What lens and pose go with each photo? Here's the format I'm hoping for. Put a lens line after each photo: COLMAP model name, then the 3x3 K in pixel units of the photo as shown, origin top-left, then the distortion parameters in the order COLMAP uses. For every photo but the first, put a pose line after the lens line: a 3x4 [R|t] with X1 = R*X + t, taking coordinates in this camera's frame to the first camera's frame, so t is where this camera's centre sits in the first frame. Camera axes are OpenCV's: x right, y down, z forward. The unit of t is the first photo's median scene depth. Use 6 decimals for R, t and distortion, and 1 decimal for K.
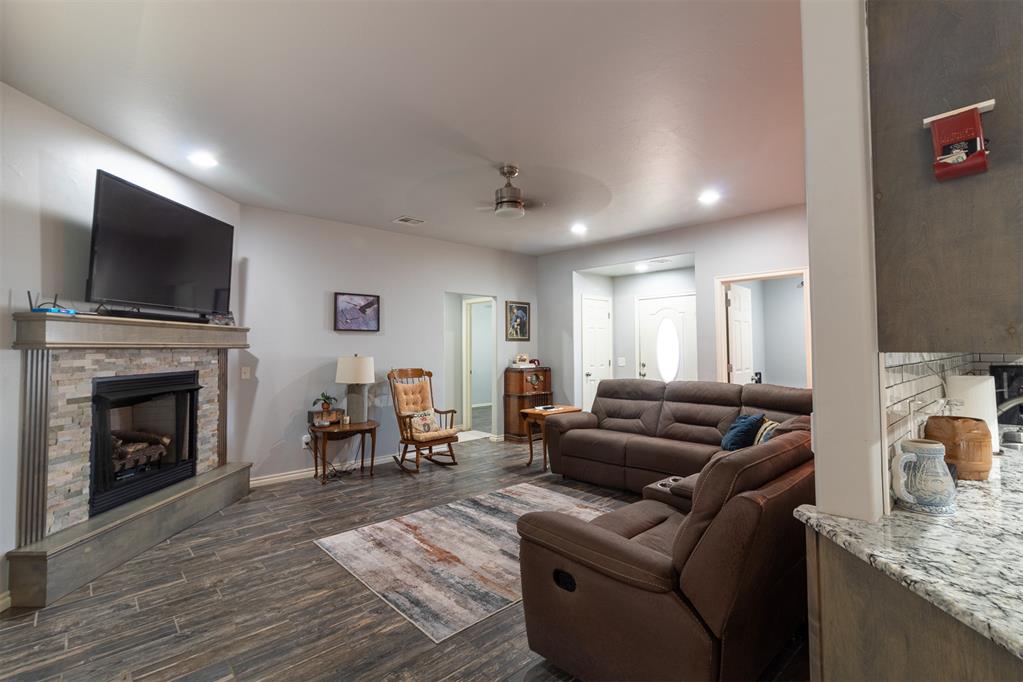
lens RADIAL K [[483.1, 0, 523.0], [0, 483.1, 323.6], [0, 0, 1]] dist [0.002913, 0.000592]
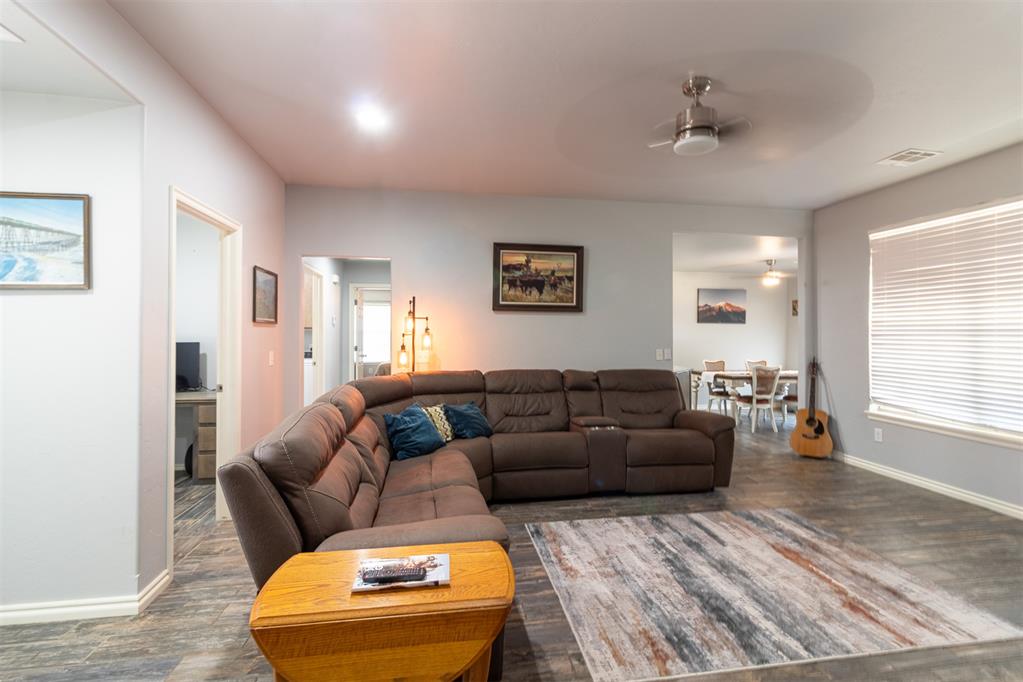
lens RADIAL K [[472.6, 0, 512.8], [0, 472.6, 328.8], [0, 0, 1]] dist [0.004087, 0.000819]
pose [[-0.823444, 0.010264, 0.567305, -0.191347], [-0.025107, 0.998198, -0.054504, 0.082514], [-0.566842, -0.059124, -0.821702, 1.644198]]
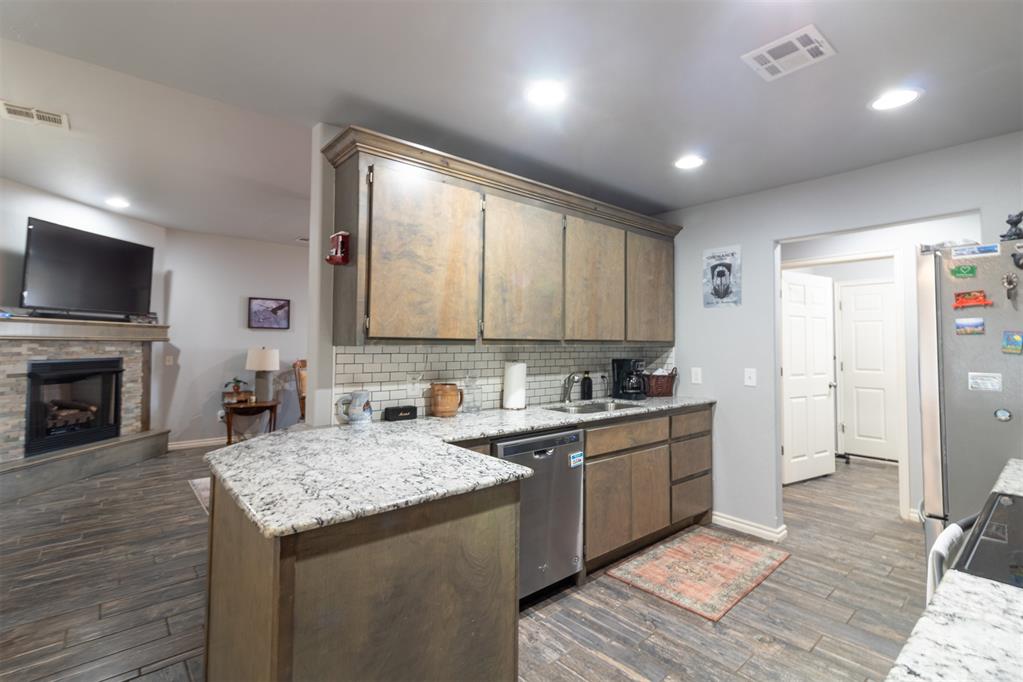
lens RADIAL K [[483.1, 0, 523.0], [0, 483.1, 323.6], [0, 0, 1]] dist [0.002913, 0.000592]
pose [[0.999352, 0.007794, -0.035142, 0.483936], [-0.007615, 0.999957, 0.005221, -0.012005], [0.035181, -0.004950, 0.999369, -0.295981]]
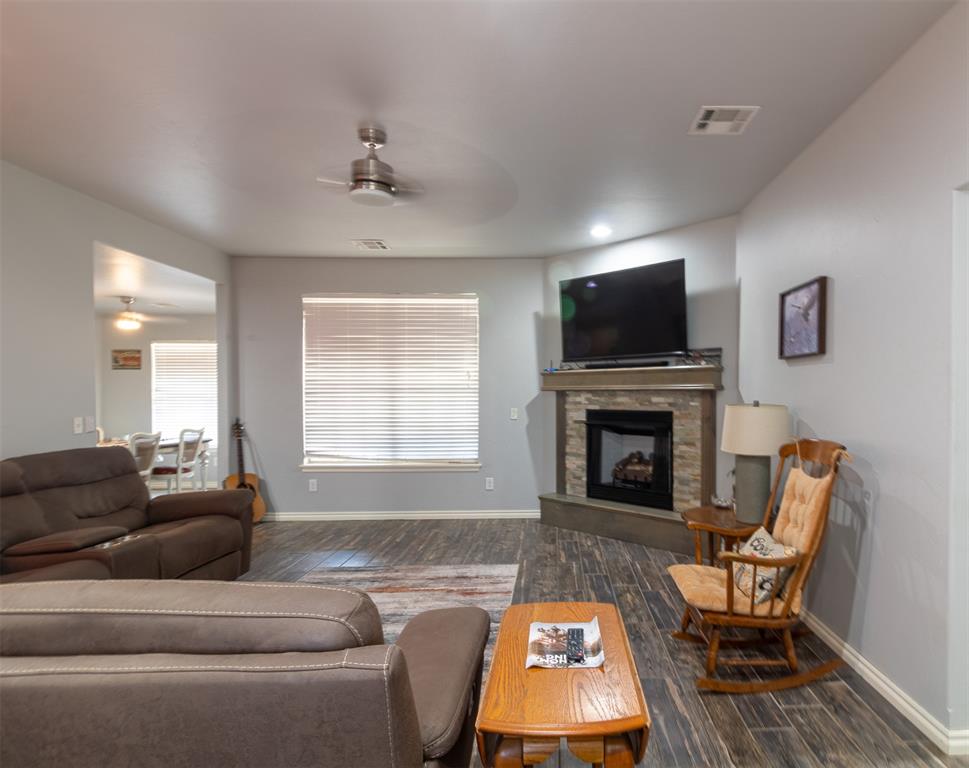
lens RADIAL K [[551.1, 0, 572.7], [0, 551.1, 401.2], [0, 0, 1]] dist [0.003376, 0.000559]
pose [[-0.668103, 0.023582, -0.743695, 0.359109], [0.045048, 0.998946, -0.008792, 0.077252], [0.742703, -0.039376, -0.668462, 1.664530]]
